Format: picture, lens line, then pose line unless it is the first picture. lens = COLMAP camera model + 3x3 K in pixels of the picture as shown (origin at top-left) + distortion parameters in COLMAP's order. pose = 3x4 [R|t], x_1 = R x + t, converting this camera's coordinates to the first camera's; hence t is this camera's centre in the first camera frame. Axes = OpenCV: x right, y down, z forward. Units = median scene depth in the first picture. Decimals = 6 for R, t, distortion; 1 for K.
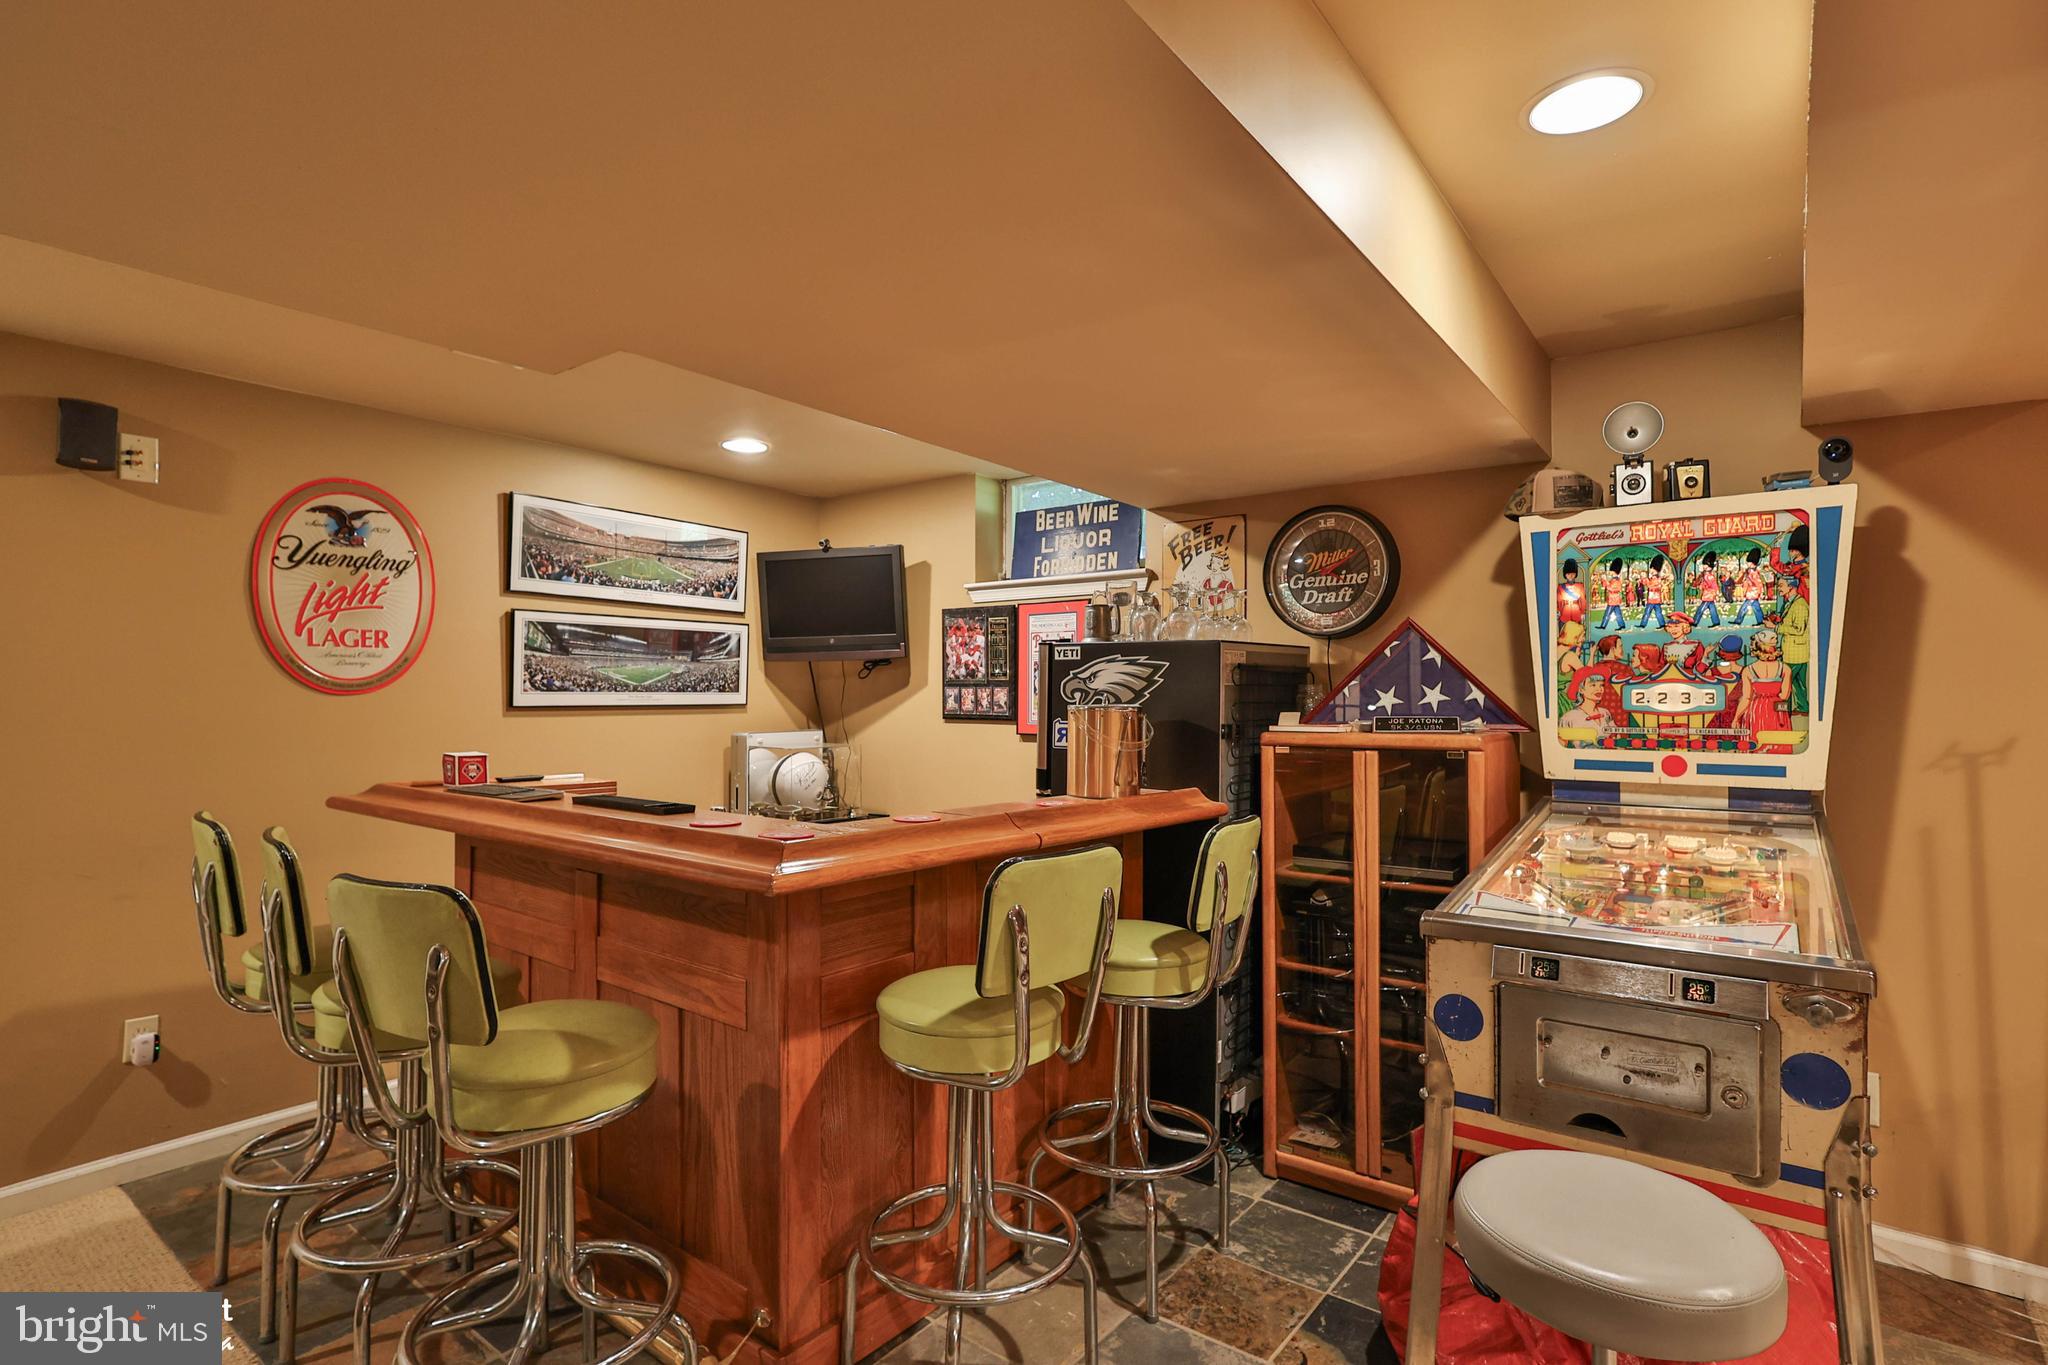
lens RADIAL K [[1015.8, 0, 1025.7], [0, 1015.8, 695.8], [0, 0, 1]] dist [0.000761, -0.000078]
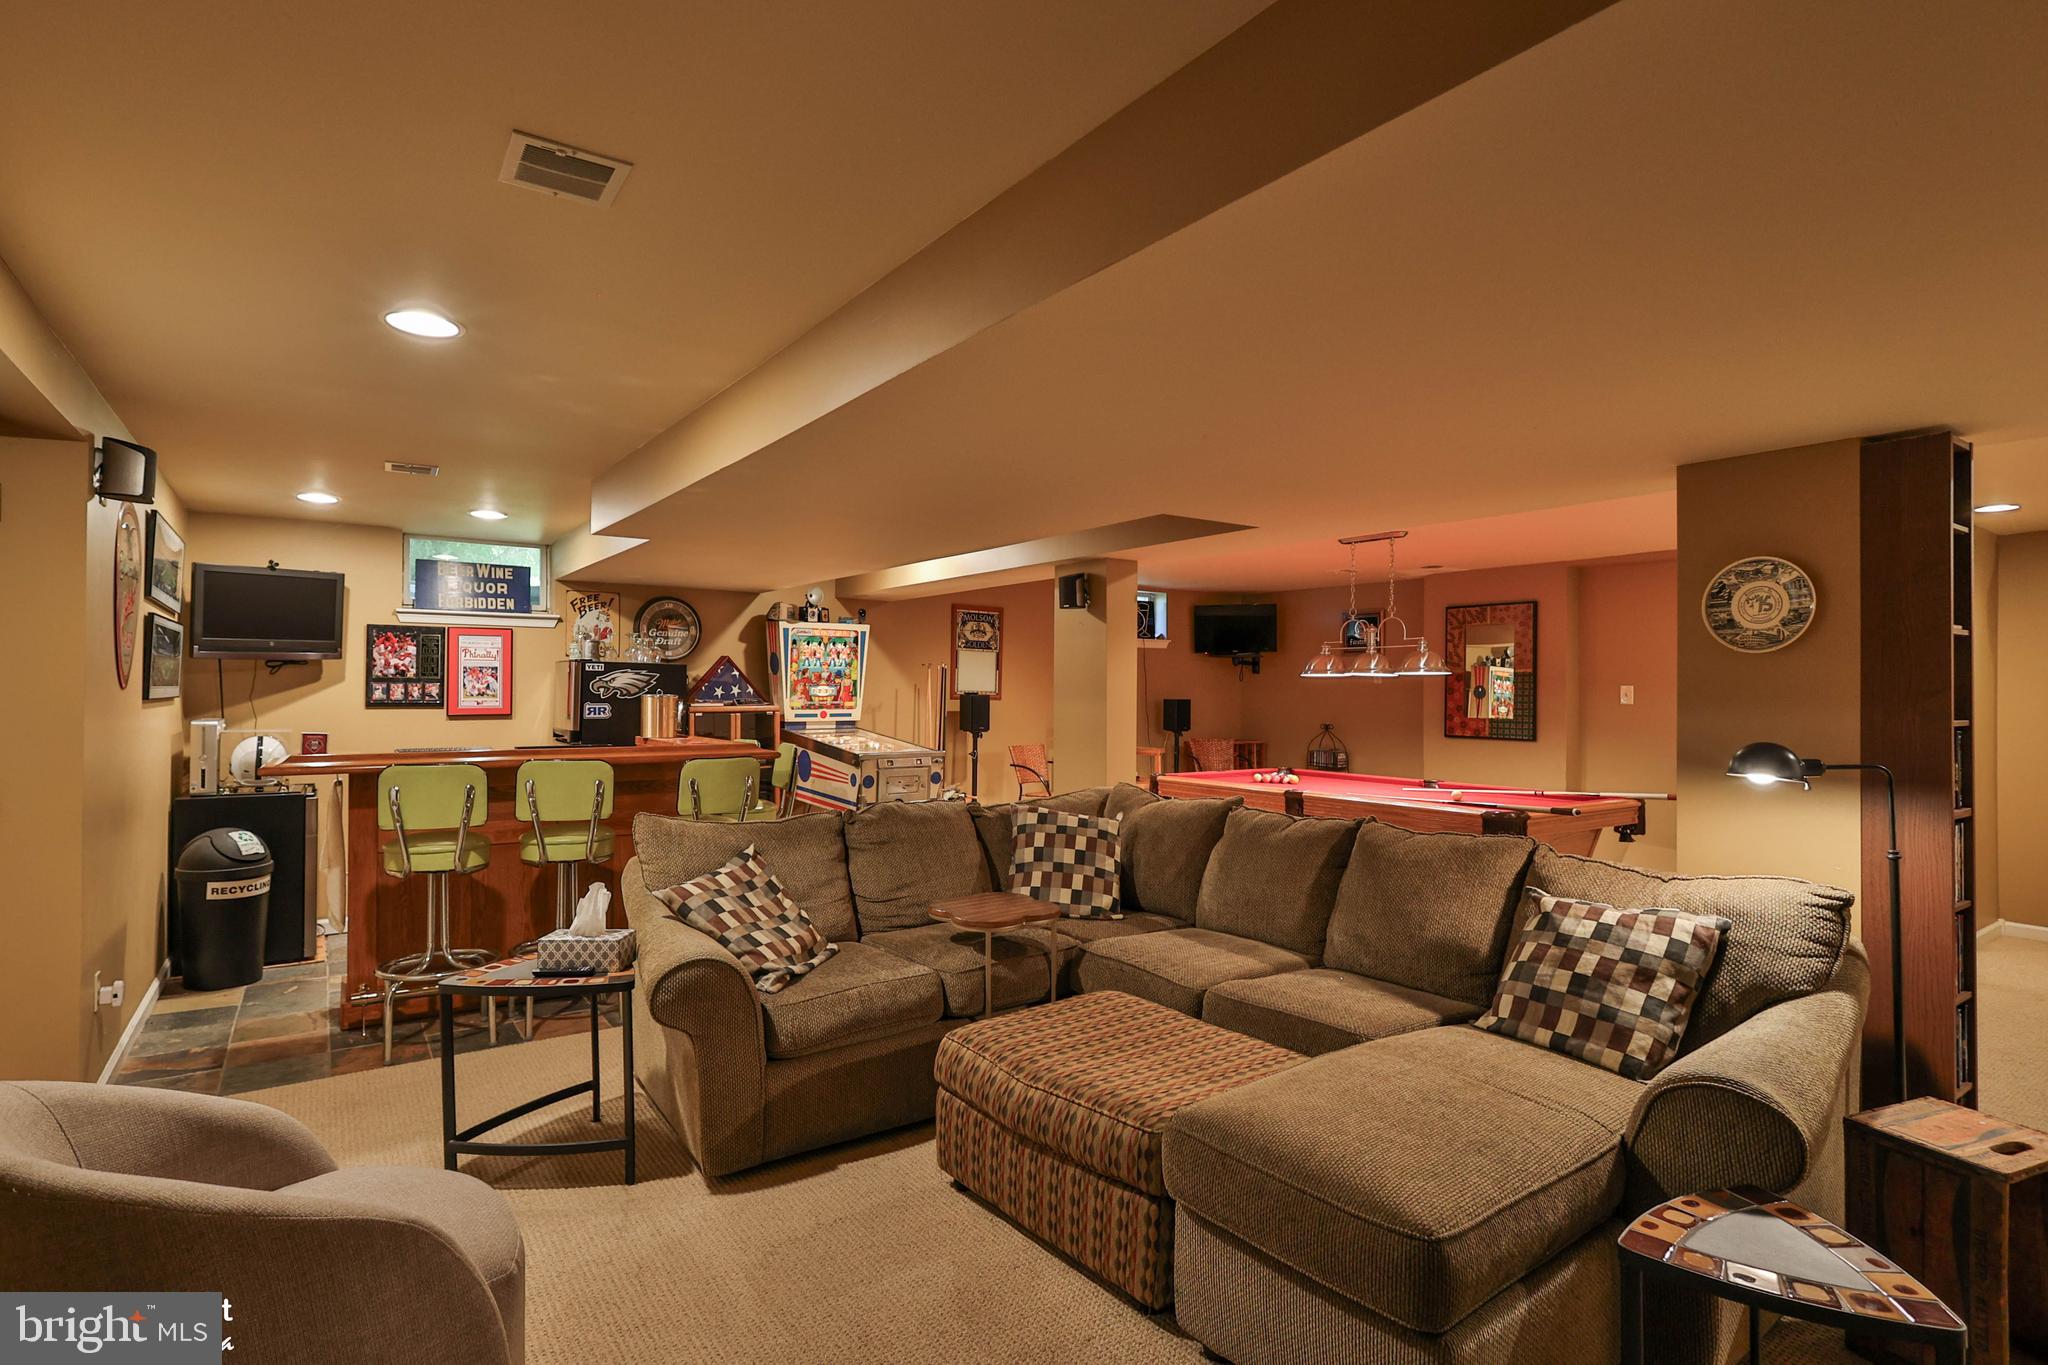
lens RADIAL K [[1017.2, 0, 1007.6], [0, 1017.2, 681.1], [0, 0, 1]] dist [-0.000987, -0.000088]
pose [[0.316004, 0.006441, 0.948736, -1.383413], [-0.004727, 0.999975, -0.005214, -0.009220], [-0.948746, -0.002837, 0.316026, -0.292336]]
